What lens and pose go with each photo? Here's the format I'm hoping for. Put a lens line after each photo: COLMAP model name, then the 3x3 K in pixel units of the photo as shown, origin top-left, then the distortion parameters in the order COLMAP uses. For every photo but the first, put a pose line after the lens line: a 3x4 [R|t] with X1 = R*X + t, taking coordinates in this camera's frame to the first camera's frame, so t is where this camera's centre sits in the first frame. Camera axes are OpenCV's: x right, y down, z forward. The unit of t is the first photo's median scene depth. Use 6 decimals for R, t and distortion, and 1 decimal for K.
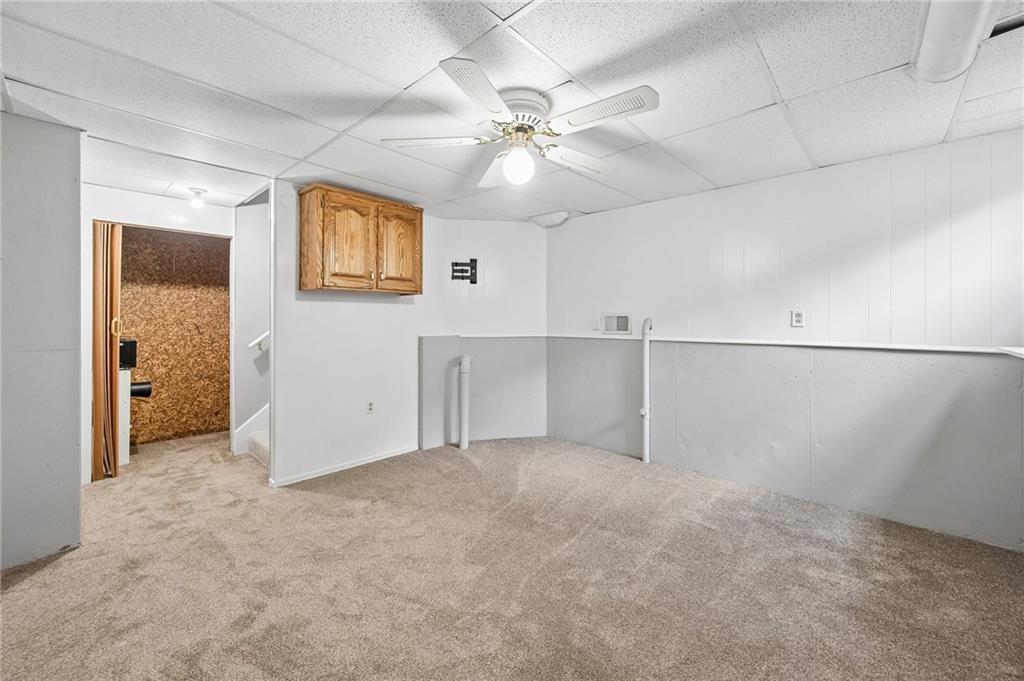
lens RADIAL K [[406.6, 0, 510.3], [0, 406.6, 319.4], [0, 0, 1]] dist [0.001786, 0.000092]
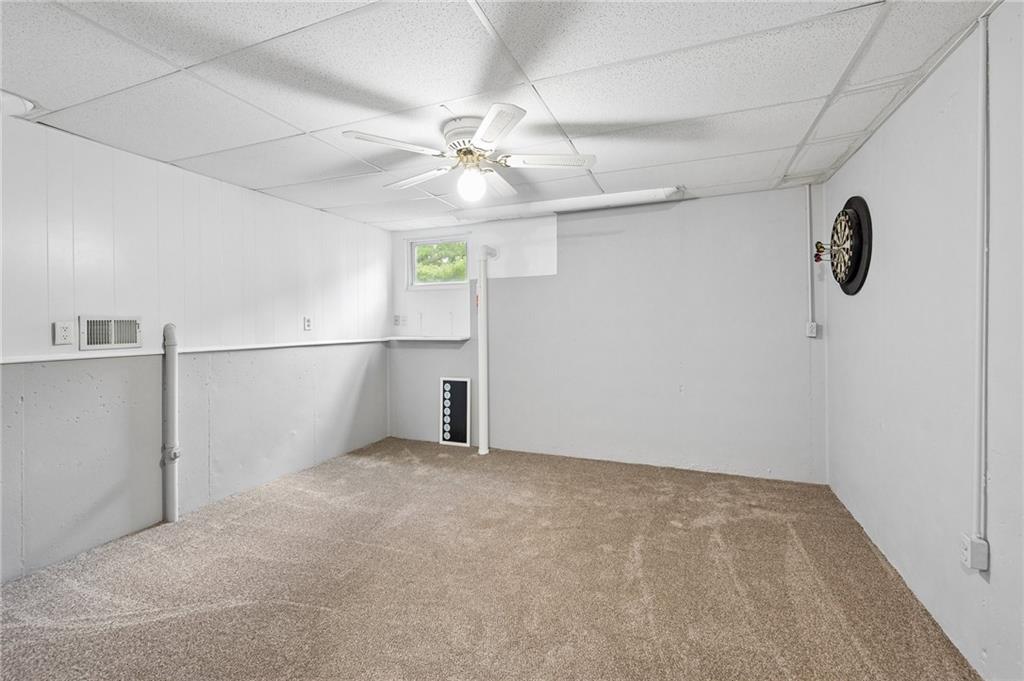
lens RADIAL K [[438.4, 0, 512.0], [0, 438.4, 330.6], [0, 0, 1]] dist [0.000237, -0.000008]
pose [[-0.352280, -0.014498, 0.935782, -0.745678], [0.002772, 0.999859, 0.016534, -0.001161], [-0.935890, 0.008418, -0.352191, 0.868473]]
